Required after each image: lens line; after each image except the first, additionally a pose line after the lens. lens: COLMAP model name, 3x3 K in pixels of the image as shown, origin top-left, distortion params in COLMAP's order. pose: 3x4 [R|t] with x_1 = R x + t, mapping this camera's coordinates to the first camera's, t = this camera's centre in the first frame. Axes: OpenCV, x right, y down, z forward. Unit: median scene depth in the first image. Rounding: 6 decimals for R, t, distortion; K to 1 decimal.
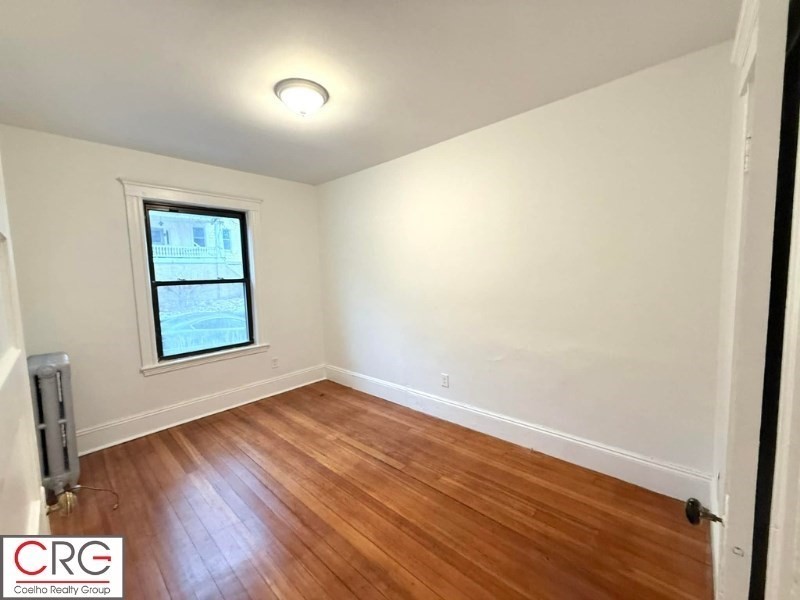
lens RADIAL K [[318.8, 0, 399.8], [0, 318.8, 300.3], [0, 0, 1]] dist [0.000633, 0.000110]
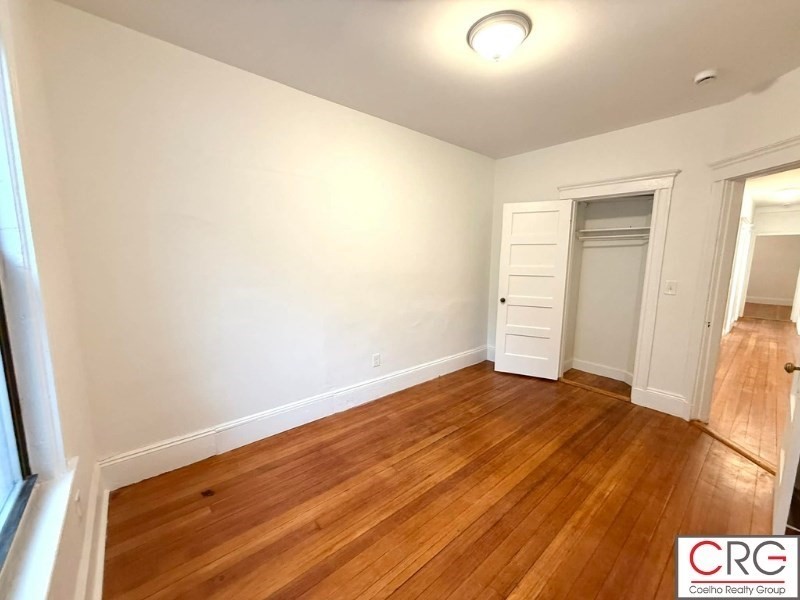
lens RADIAL K [[318.8, 0, 399.8], [0, 318.8, 300.3], [0, 0, 1]] dist [0.000633, 0.000110]
pose [[0.126837, -0.109779, 0.985830, -0.953023], [0.066453, 0.992564, 0.101979, -0.041462], [-0.989695, 0.052577, 0.133189, 0.904552]]
